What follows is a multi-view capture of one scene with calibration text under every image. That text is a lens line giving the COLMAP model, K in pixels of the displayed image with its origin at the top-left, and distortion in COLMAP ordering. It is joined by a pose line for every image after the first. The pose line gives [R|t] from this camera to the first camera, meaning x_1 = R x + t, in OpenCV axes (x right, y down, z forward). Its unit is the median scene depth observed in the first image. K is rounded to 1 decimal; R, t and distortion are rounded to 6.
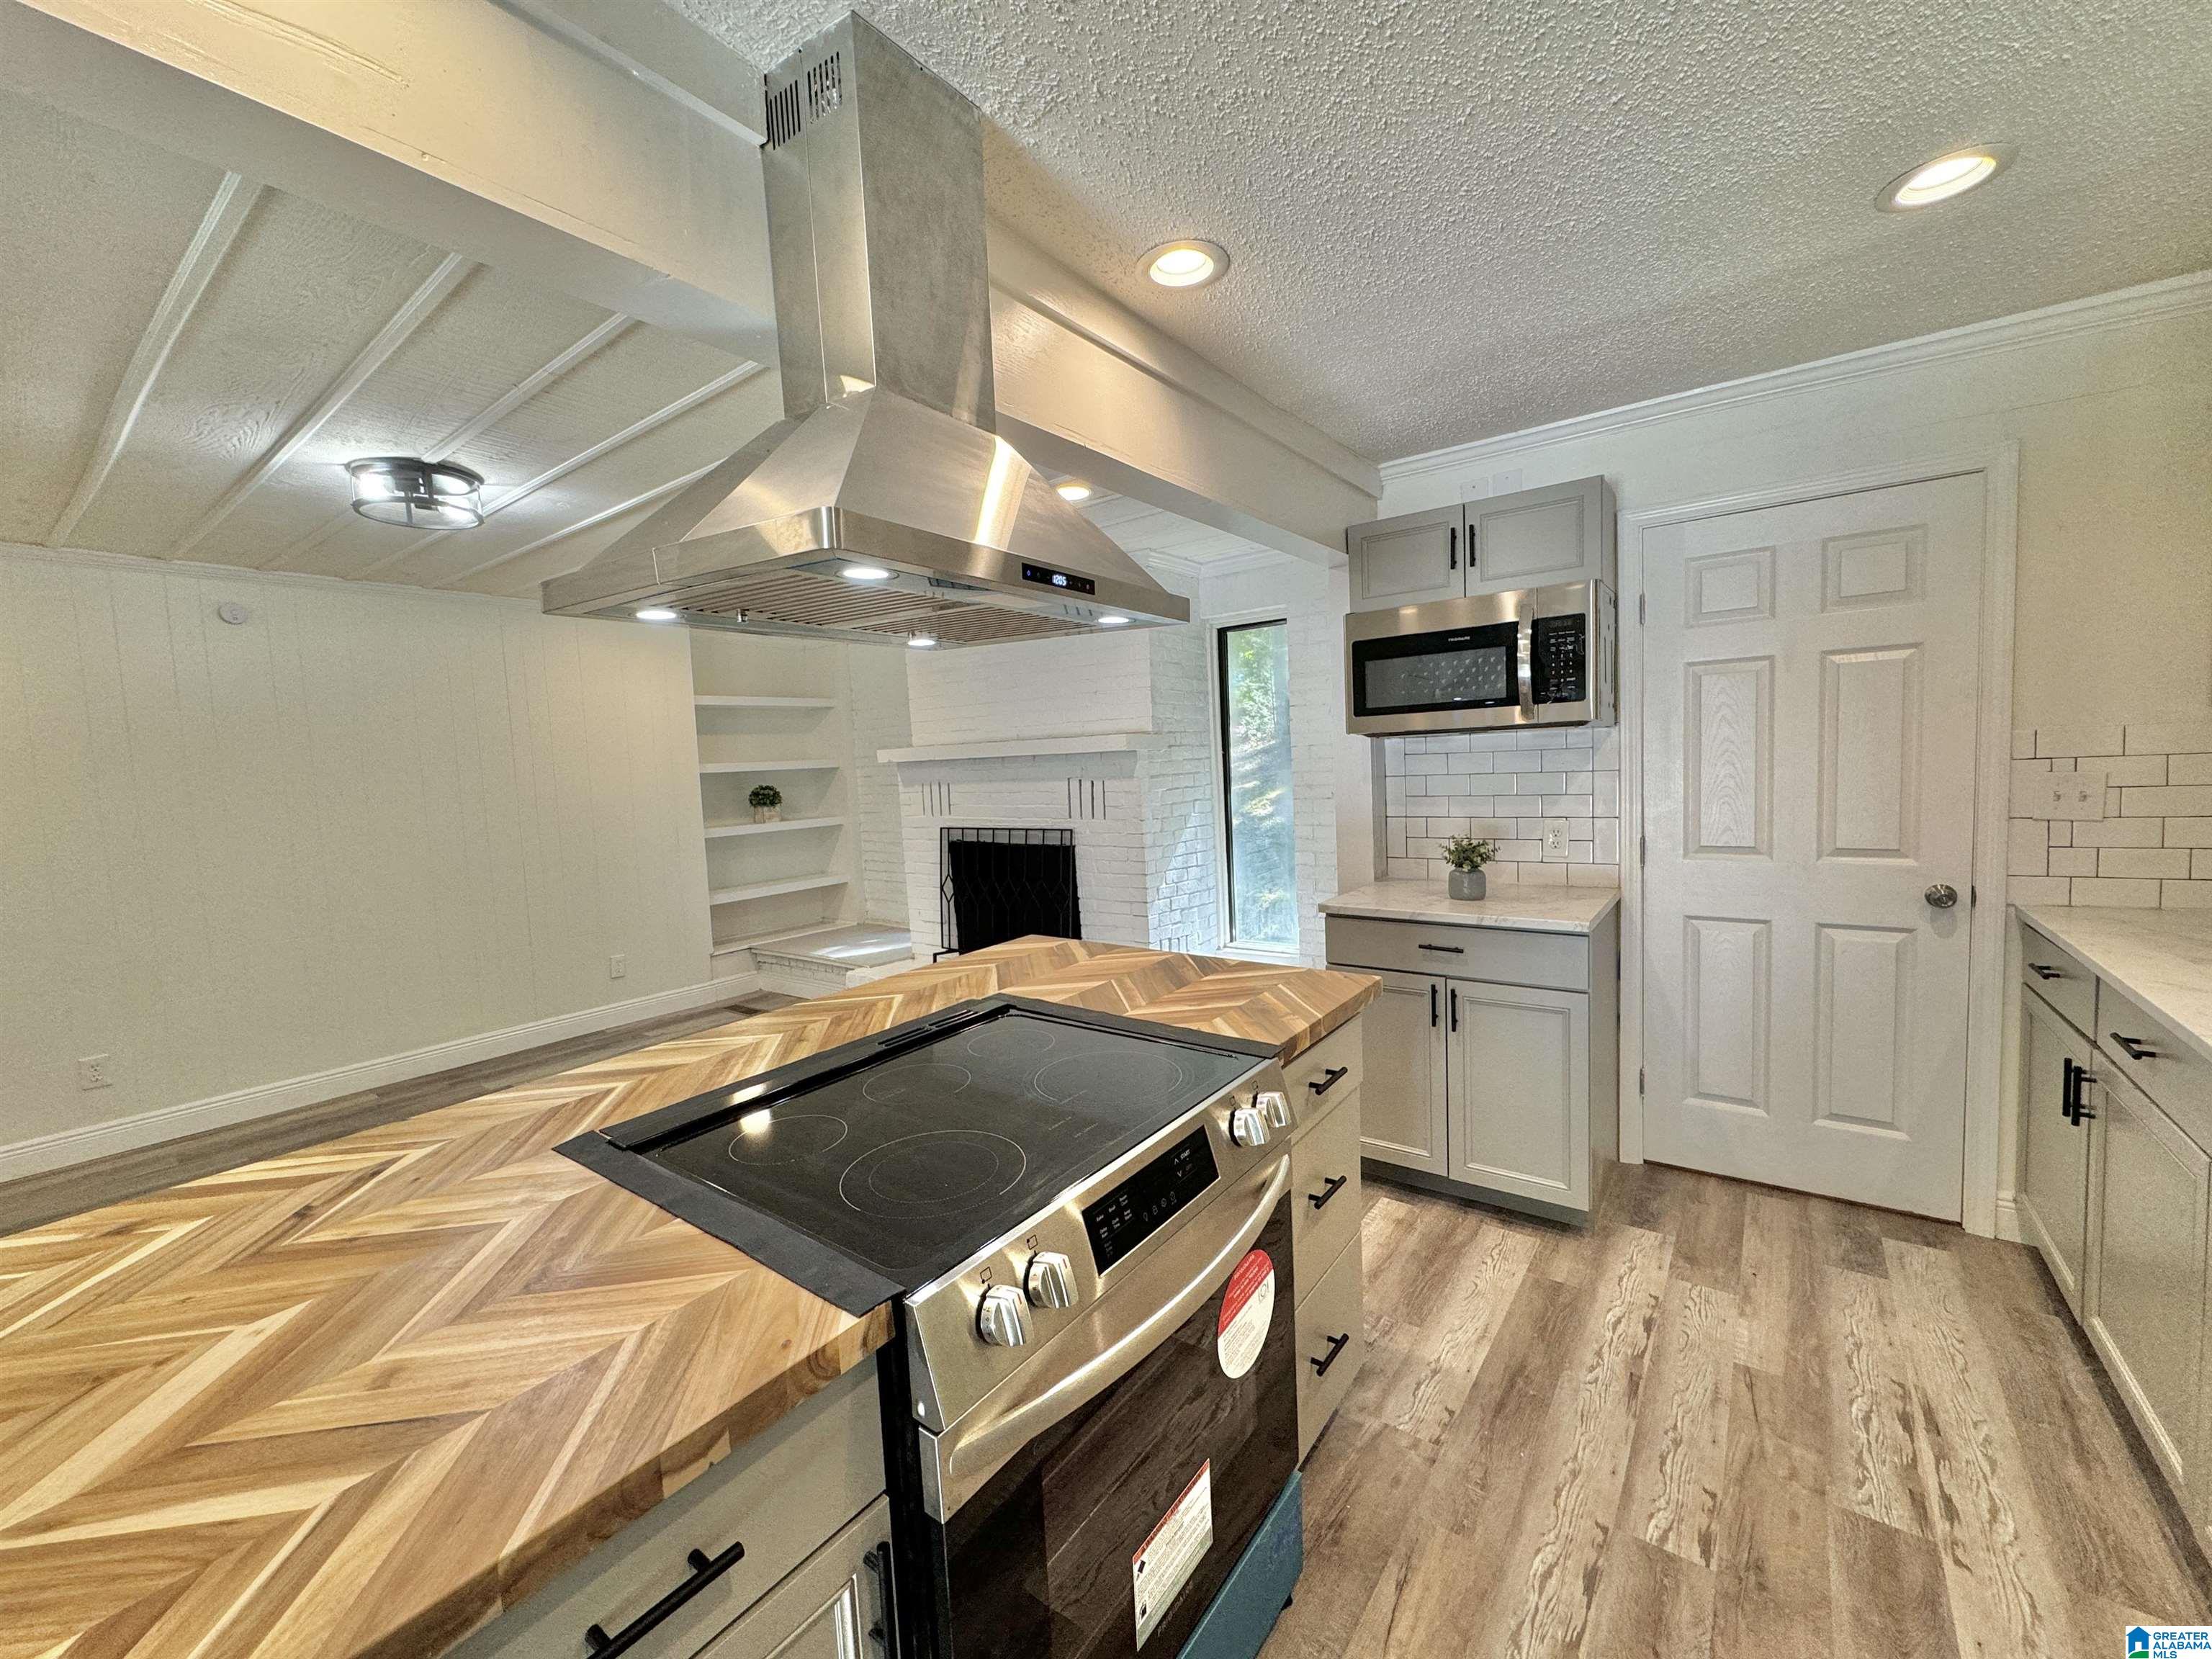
lens RADIAL K [[882.0, 0, 1104.0], [0, 882.0, 825.6], [0, 0, 1]] dist [-0.001273, 0.000095]
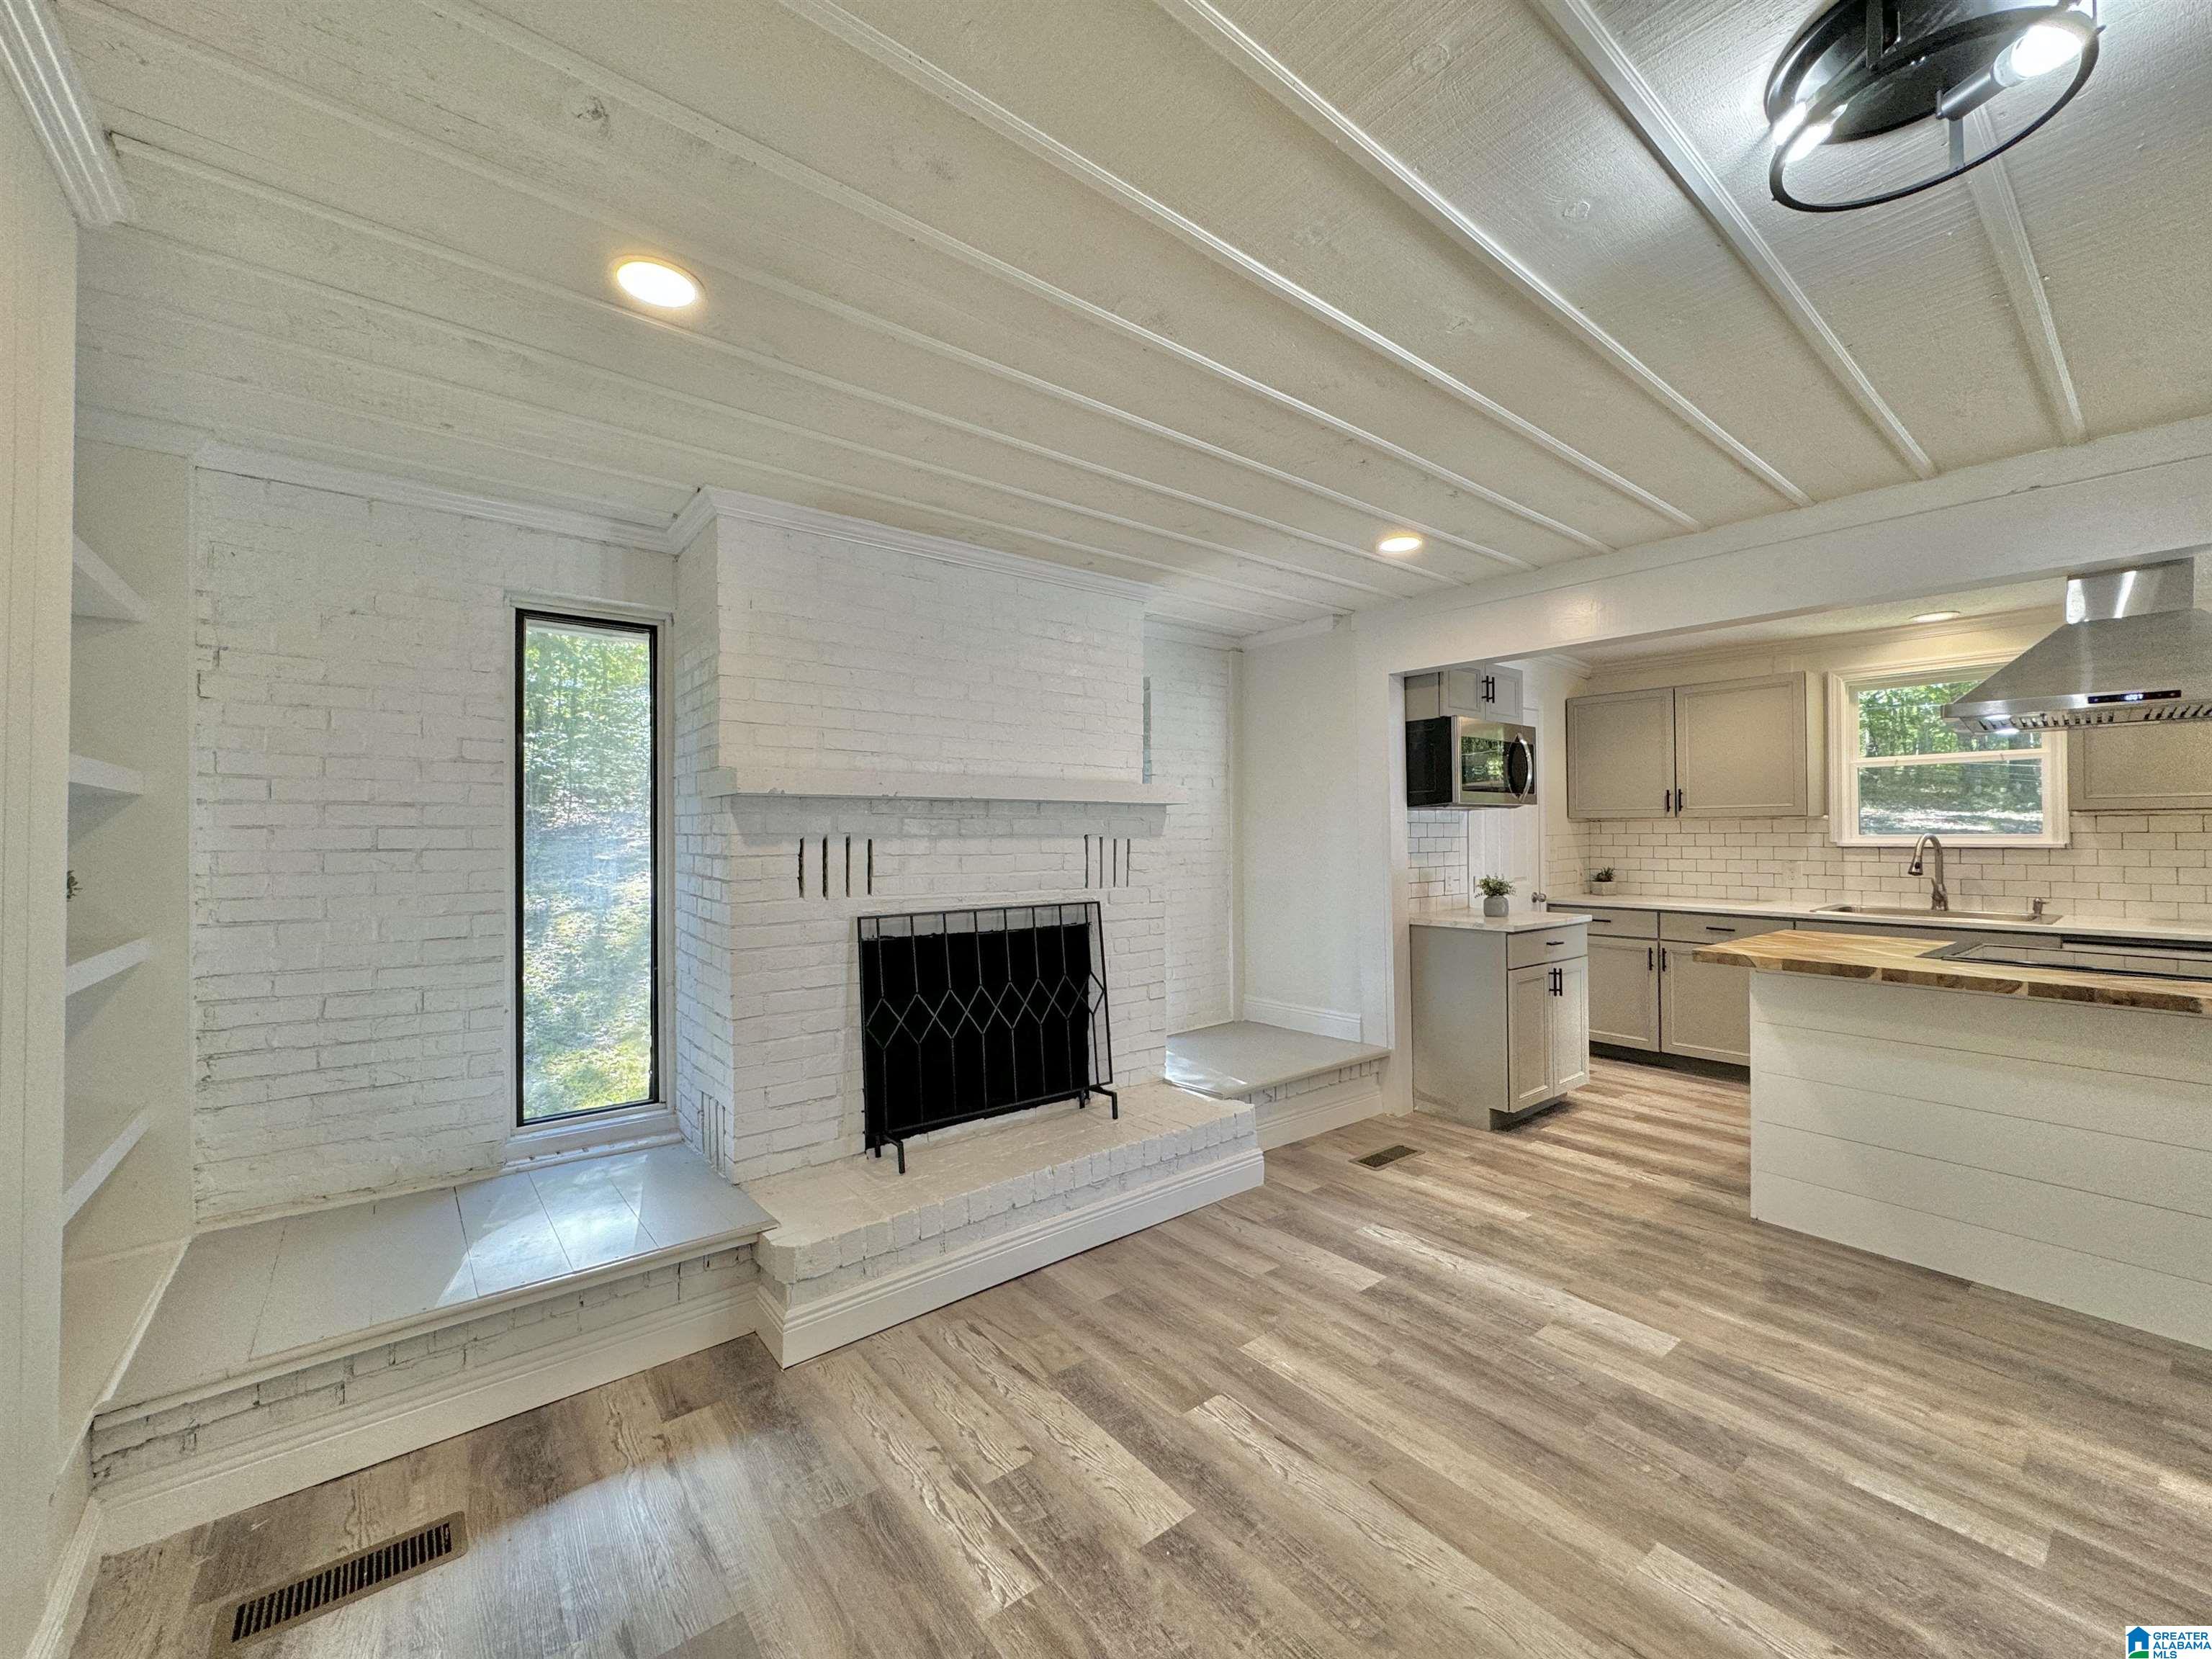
lens RADIAL K [[879.8, 0, 1102.6], [0, 879.8, 828.5], [0, 0, 1]] dist [-0.001220, 0.000124]
pose [[0.255470, 0.053110, 0.965357, -1.248554], [0.070175, 0.994838, -0.073303, -0.004280], [-0.964267, 0.086470, 0.250424, 1.280712]]
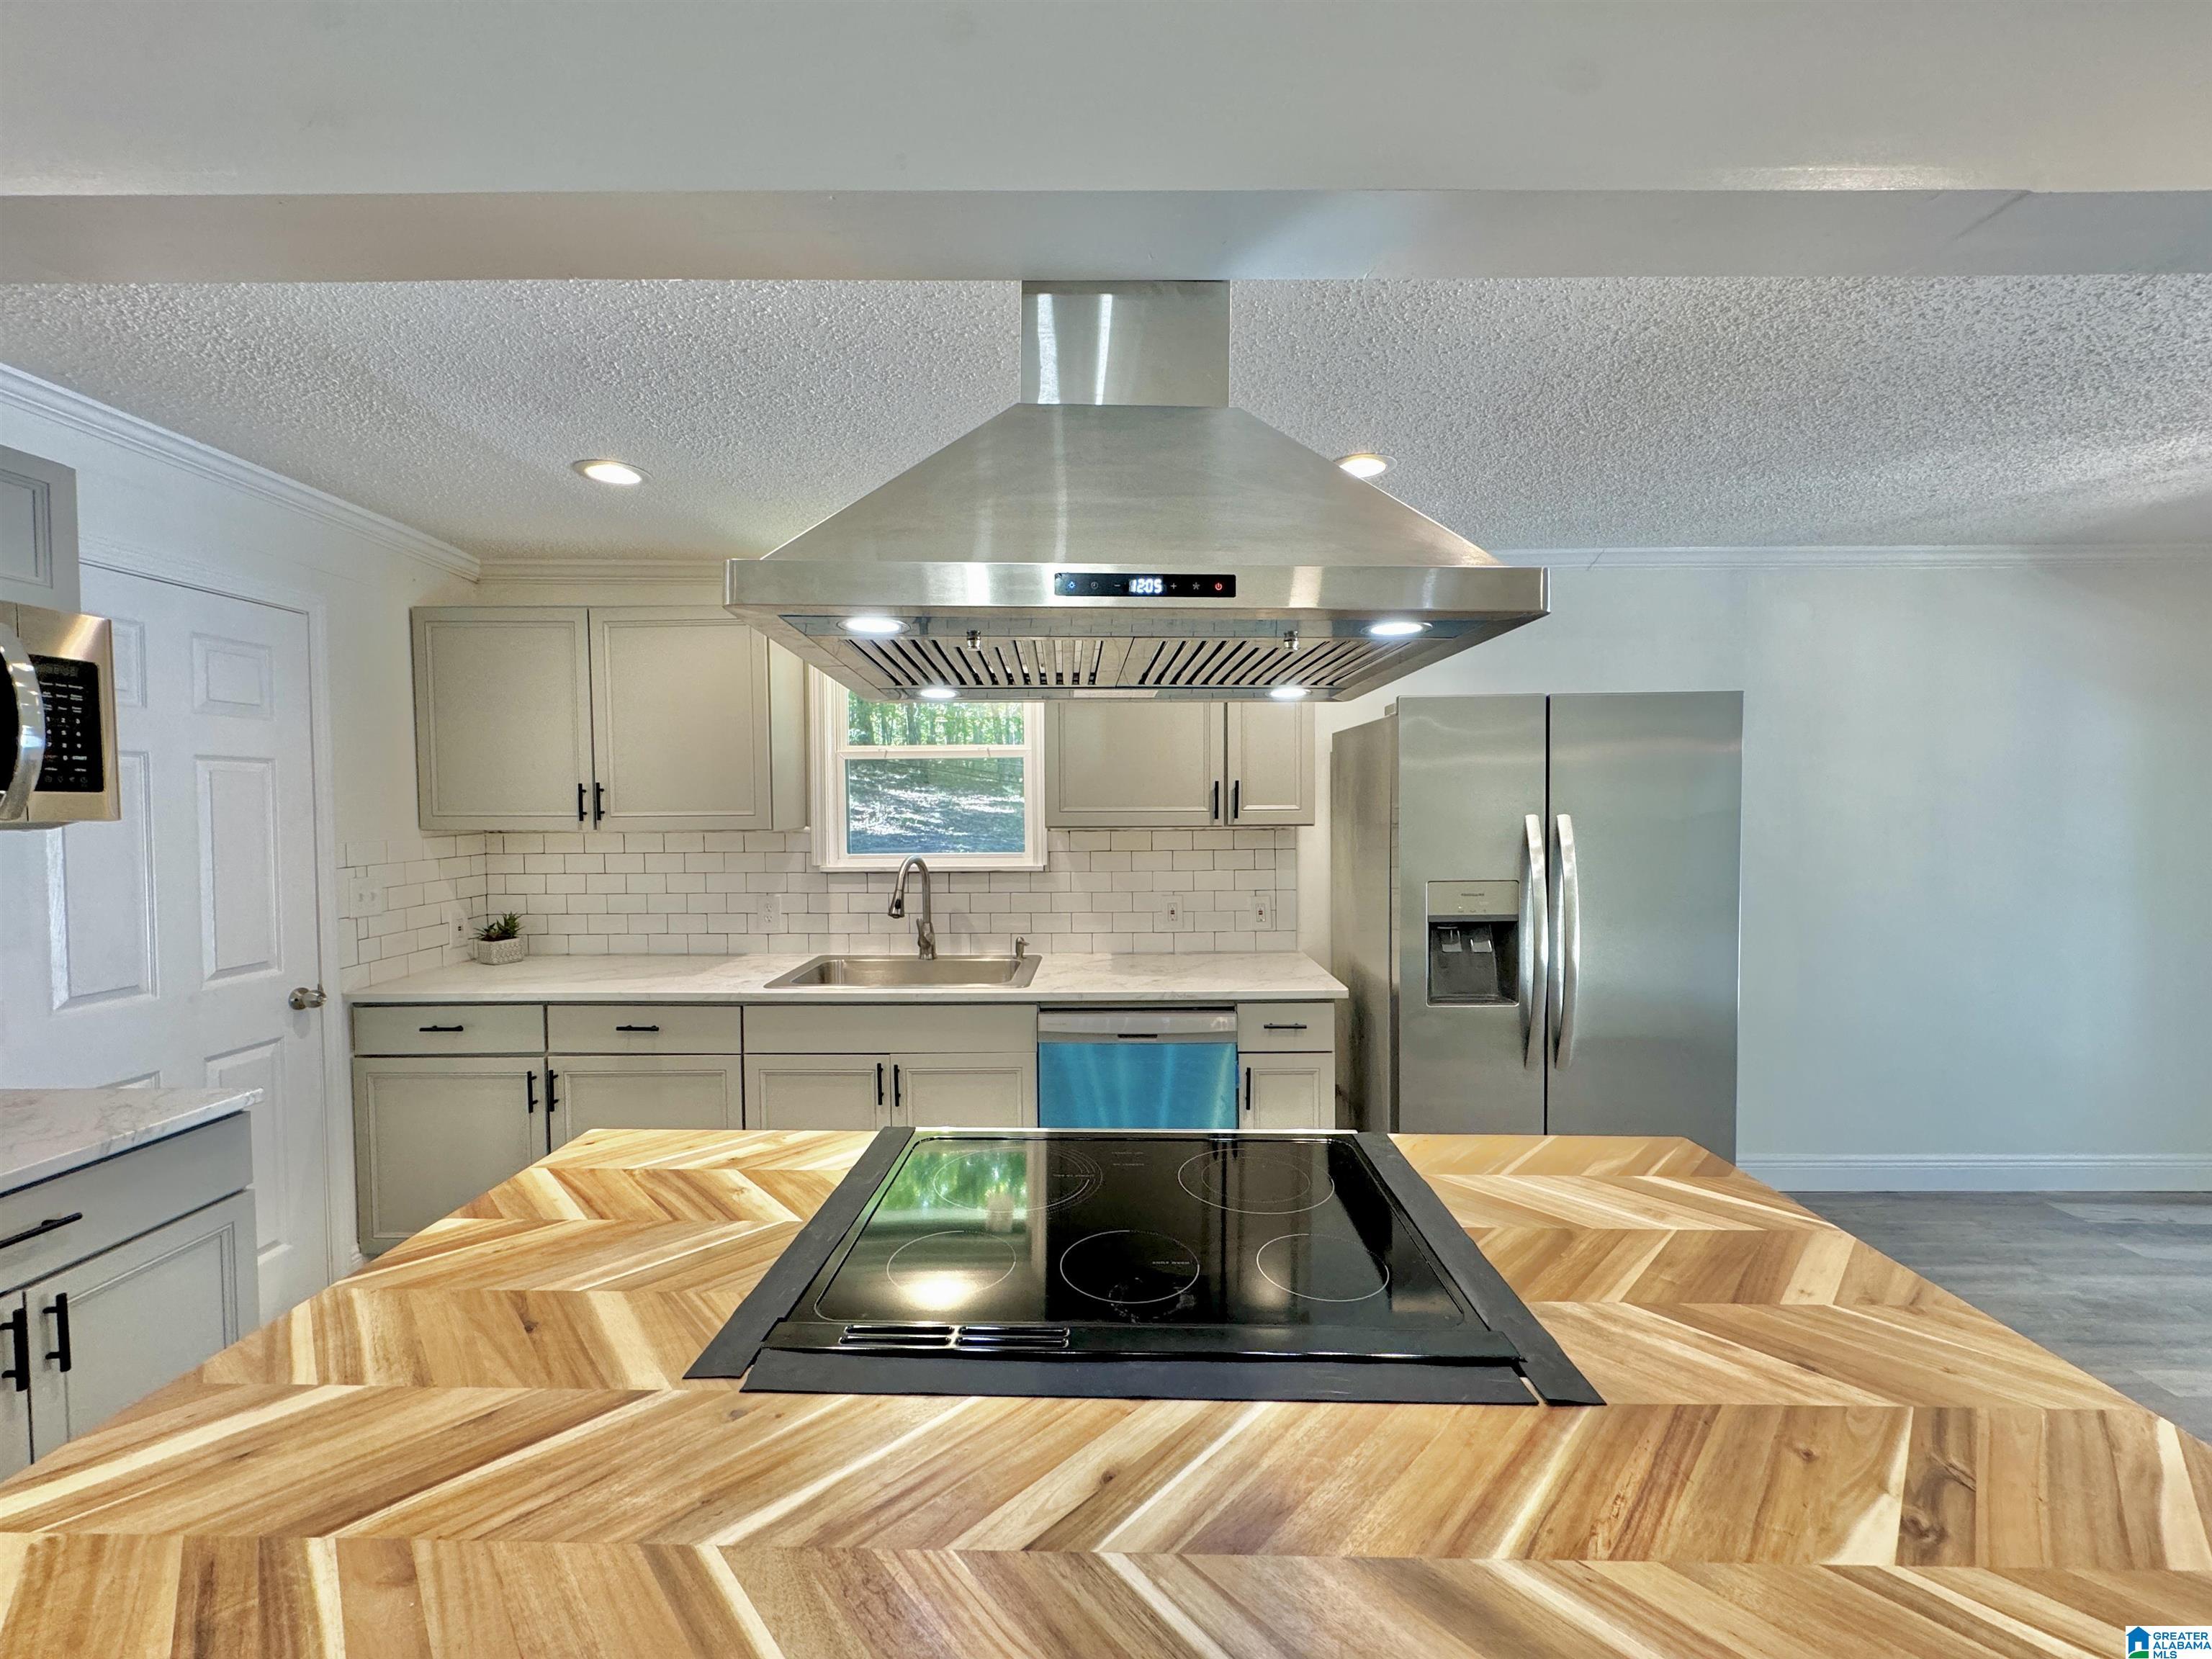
lens RADIAL K [[879.8, 0, 1102.6], [0, 879.8, 828.5], [0, 0, 1]] dist [-0.001220, 0.000124]
pose [[-0.585140, 0.030083, 0.810374, -0.413876], [0.099362, 0.994442, 0.034829, -0.055976], [-0.804822, 0.100900, -0.584877, 0.714942]]
